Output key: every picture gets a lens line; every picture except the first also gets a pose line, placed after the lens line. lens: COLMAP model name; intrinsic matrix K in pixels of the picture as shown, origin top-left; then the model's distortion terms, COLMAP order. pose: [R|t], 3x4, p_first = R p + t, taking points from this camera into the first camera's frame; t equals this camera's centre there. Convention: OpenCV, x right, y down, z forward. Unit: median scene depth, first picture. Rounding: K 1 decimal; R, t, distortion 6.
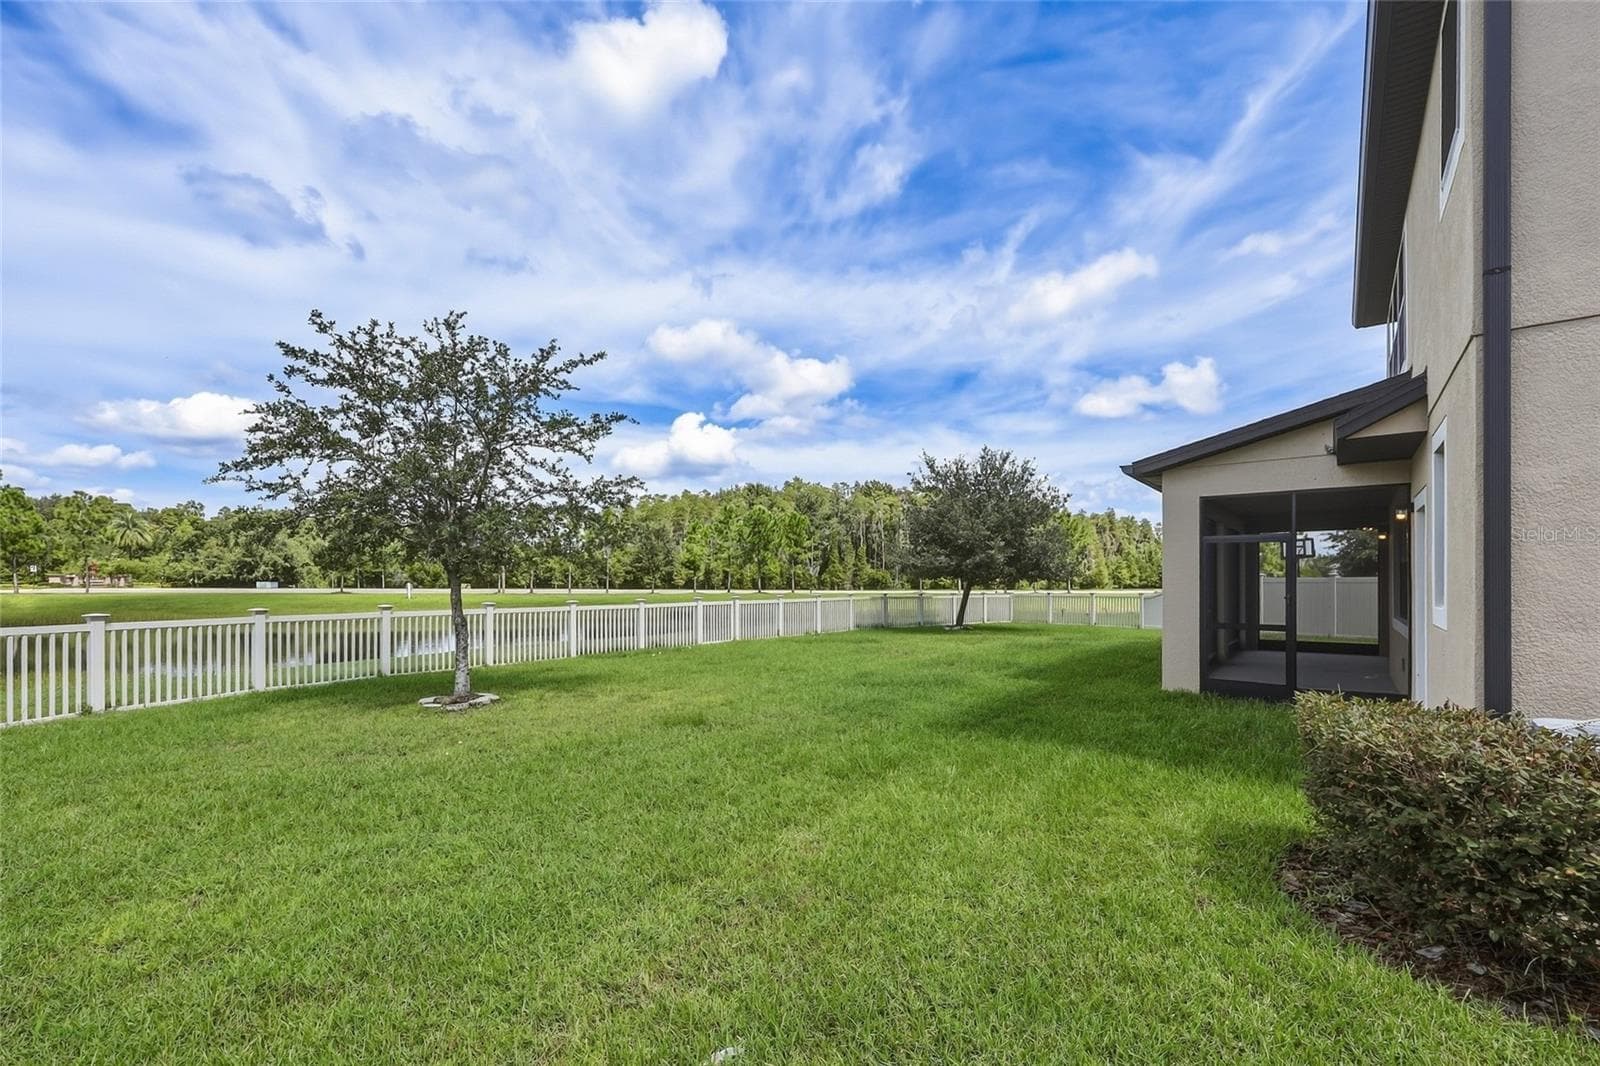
lens RADIAL K [[676.2, 0, 799.8], [0, 676.2, 580.8], [0, 0, 1]] dist [0.000884, 0.000087]
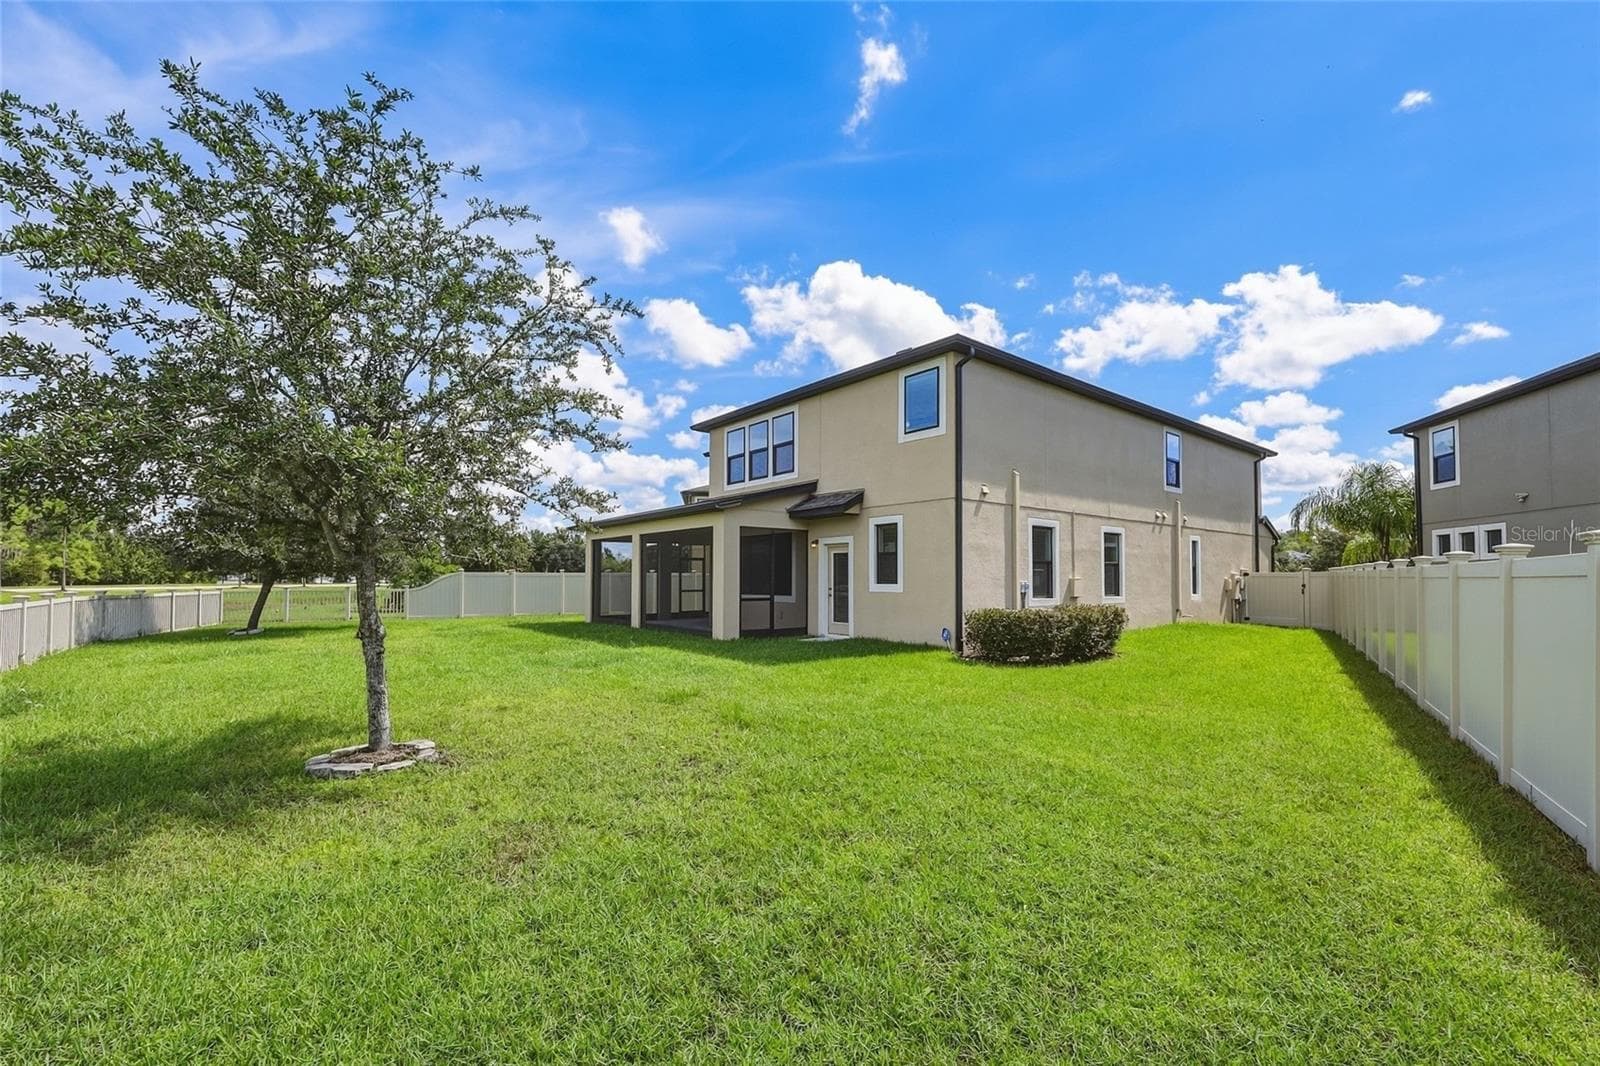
lens RADIAL K [[668.8, 0, 798.9], [0, 668.8, 559.6], [0, 0, 1]] dist [0.001497, 0.000173]
pose [[0.211099, 0.022340, 0.977209, -0.810707], [0.000031, 0.999739, -0.022862, 0.004478], [-0.977465, 0.004857, 0.211043, 0.378972]]
